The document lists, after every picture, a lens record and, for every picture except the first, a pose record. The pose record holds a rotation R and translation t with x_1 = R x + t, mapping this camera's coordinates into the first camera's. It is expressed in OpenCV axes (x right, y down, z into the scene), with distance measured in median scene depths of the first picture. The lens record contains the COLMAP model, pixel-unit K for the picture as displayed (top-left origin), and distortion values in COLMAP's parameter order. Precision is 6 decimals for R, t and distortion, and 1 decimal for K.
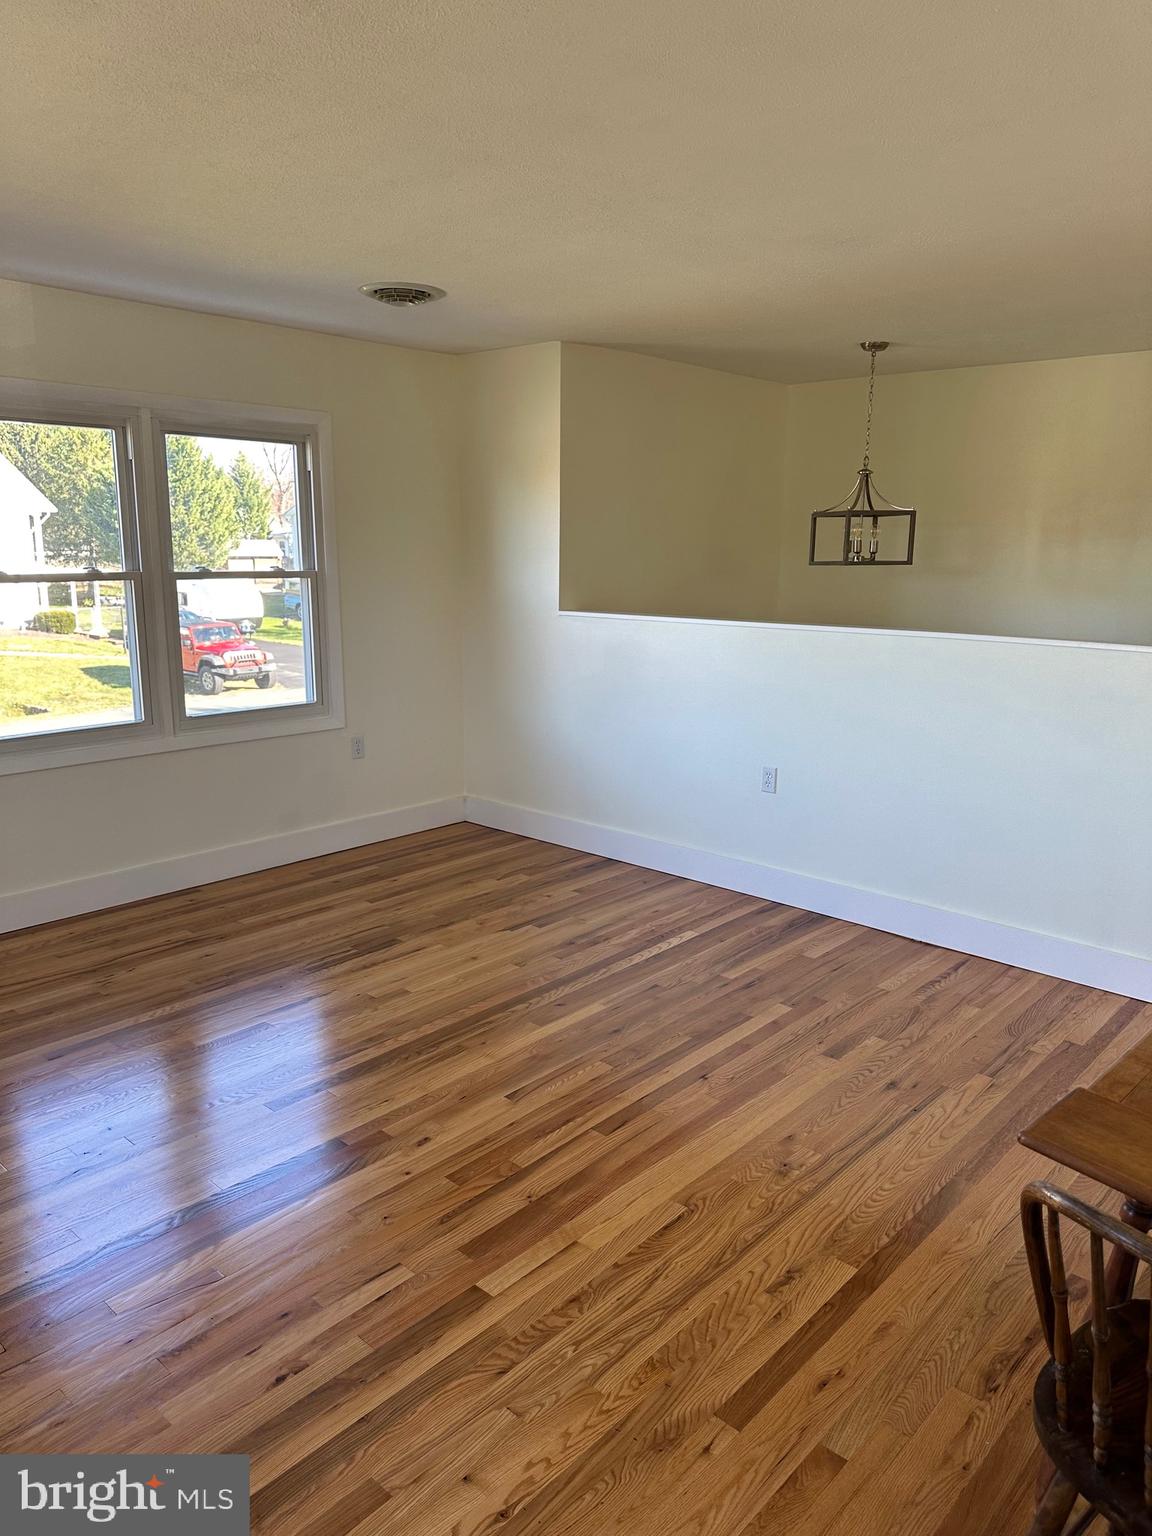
lens RADIAL K [[1095.8, 0, 576.1], [0, 1095.8, 758.5], [0, 0, 1]] dist [0.038307, -0.045582]
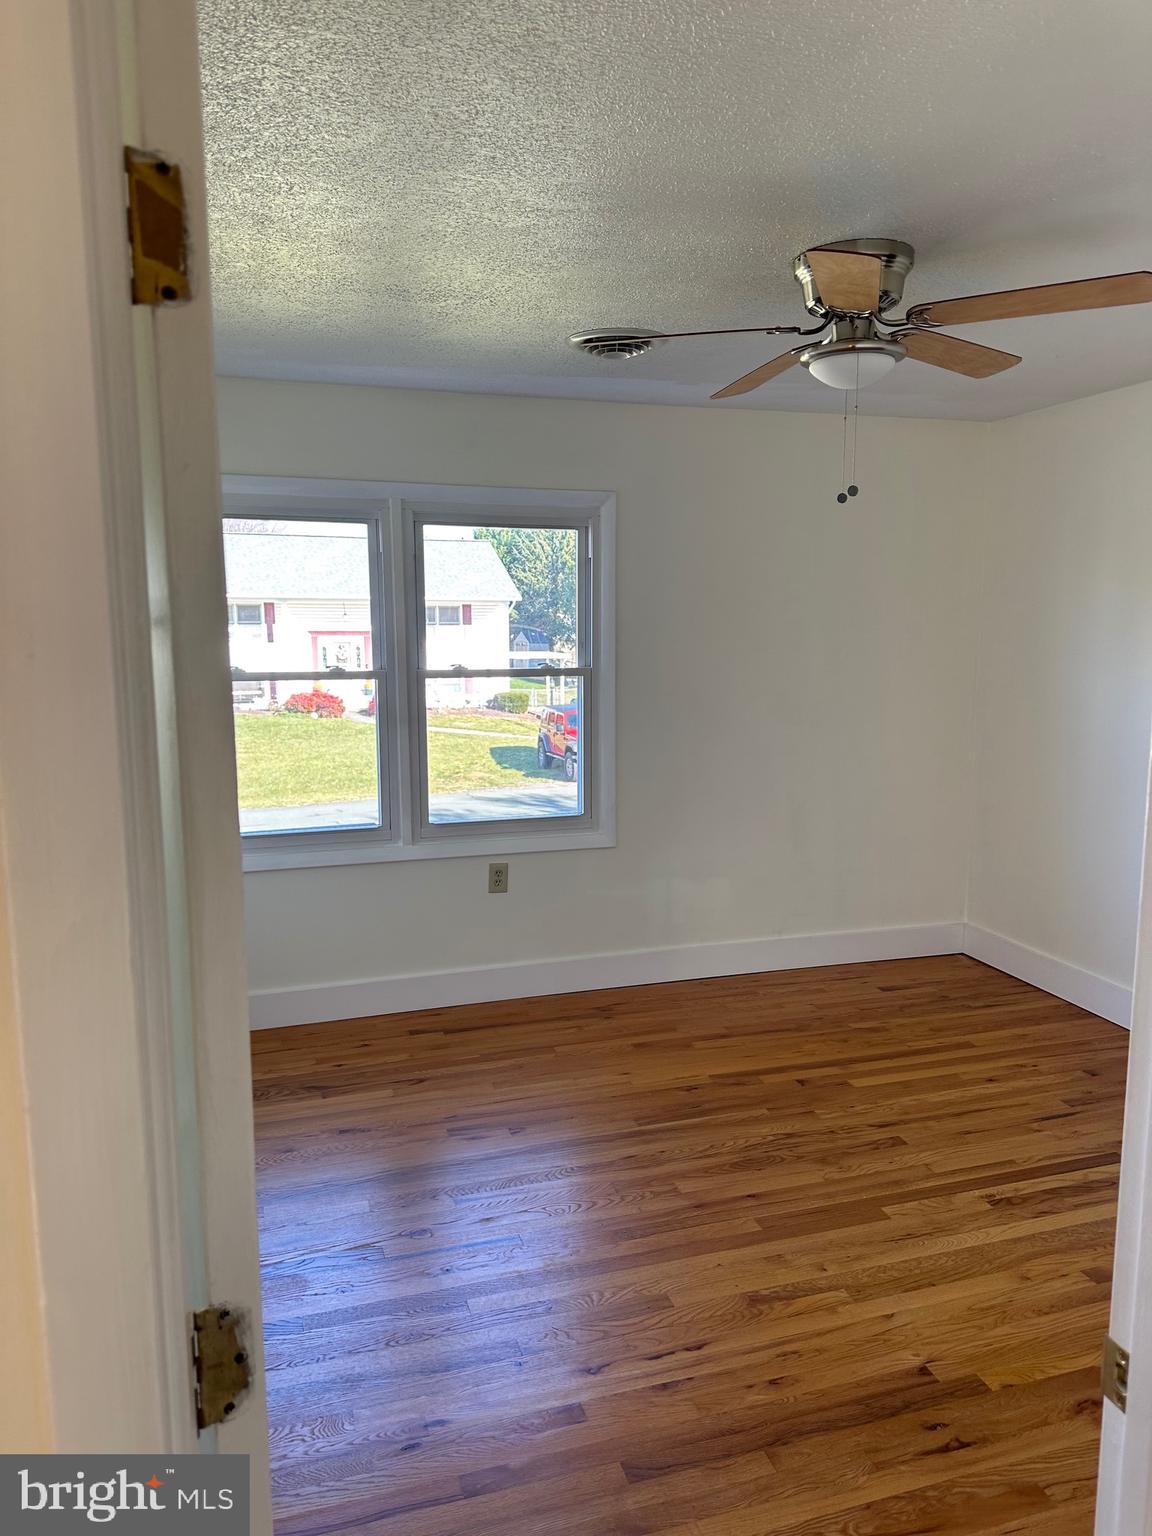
lens RADIAL K [[1095.8, 0, 608.0], [0, 1095.8, 769.4], [0, 0, 1]] dist [0.038307, -0.045582]
pose [[0.857660, 0.050746, -0.511707, 0.252385], [-0.087815, 0.994955, -0.048514, -0.052457], [0.506663, 0.086544, 0.857789, 0.282163]]
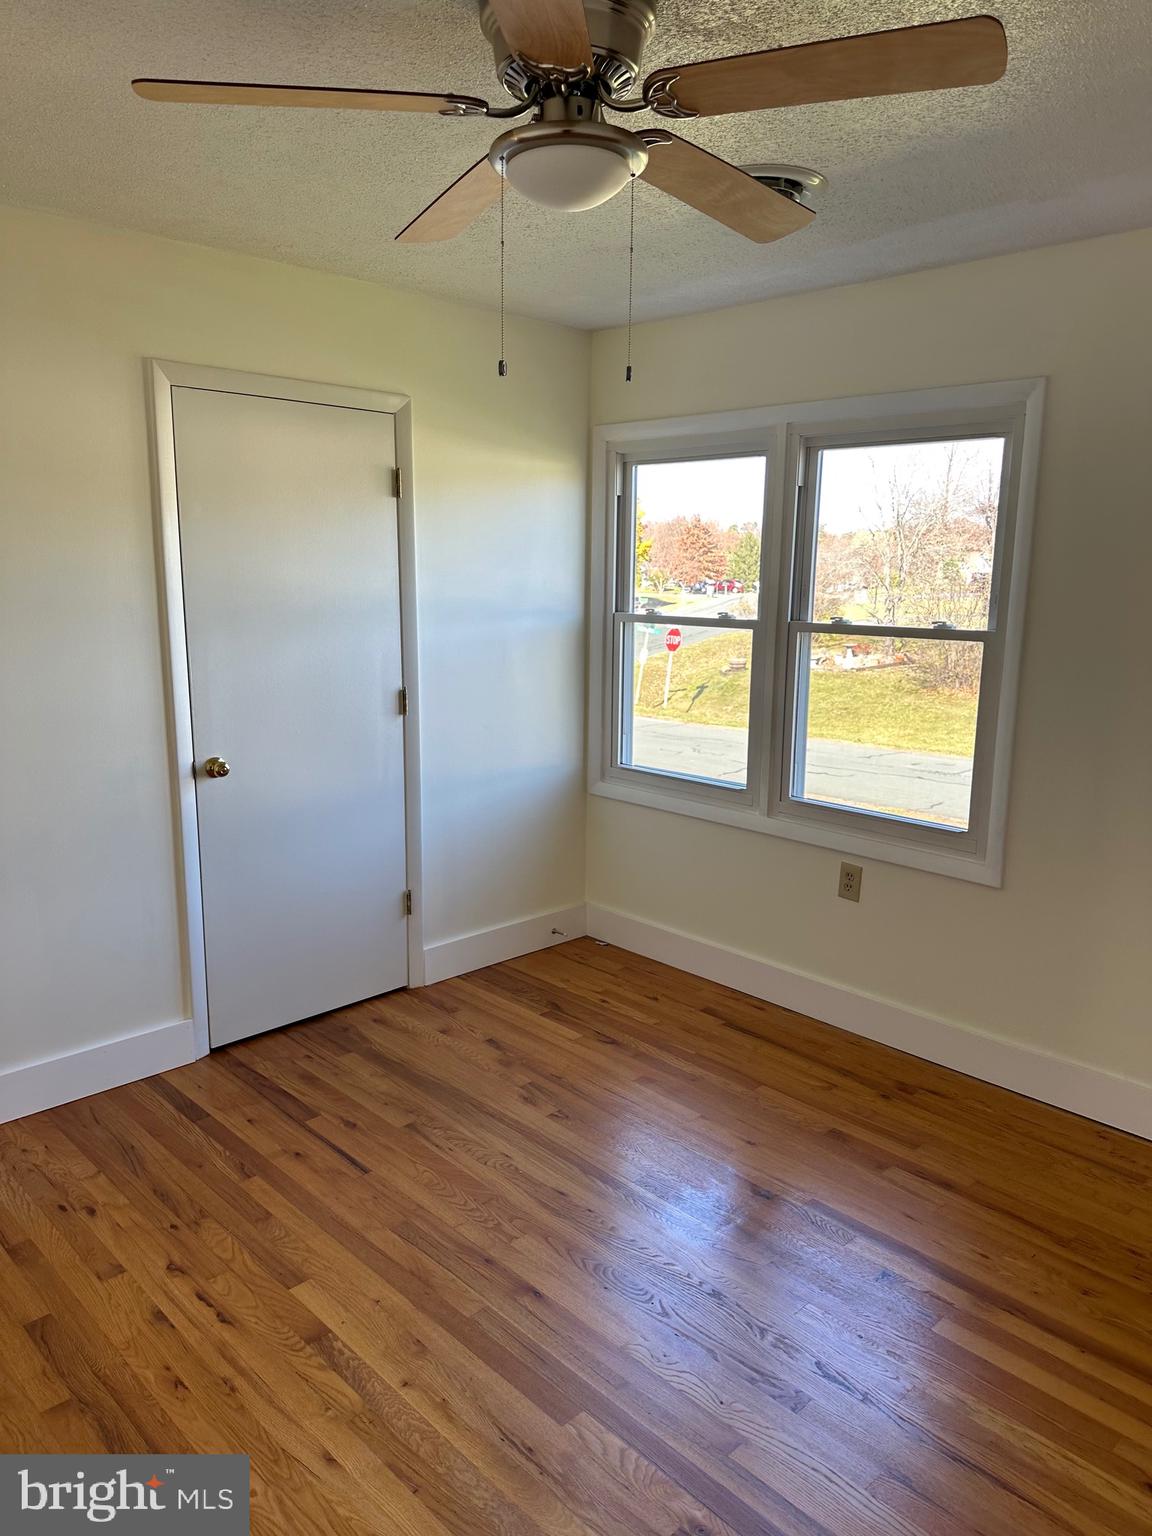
lens RADIAL K [[1095.8, 0, 574.8], [0, 1095.8, 782.6], [0, 0, 1]] dist [0.038307, -0.045582]
pose [[-0.107952, 0.168404, -0.979789, 0.468890], [-0.225468, 0.955721, 0.189109, -0.170392], [0.968251, 0.241326, -0.065202, 0.916506]]
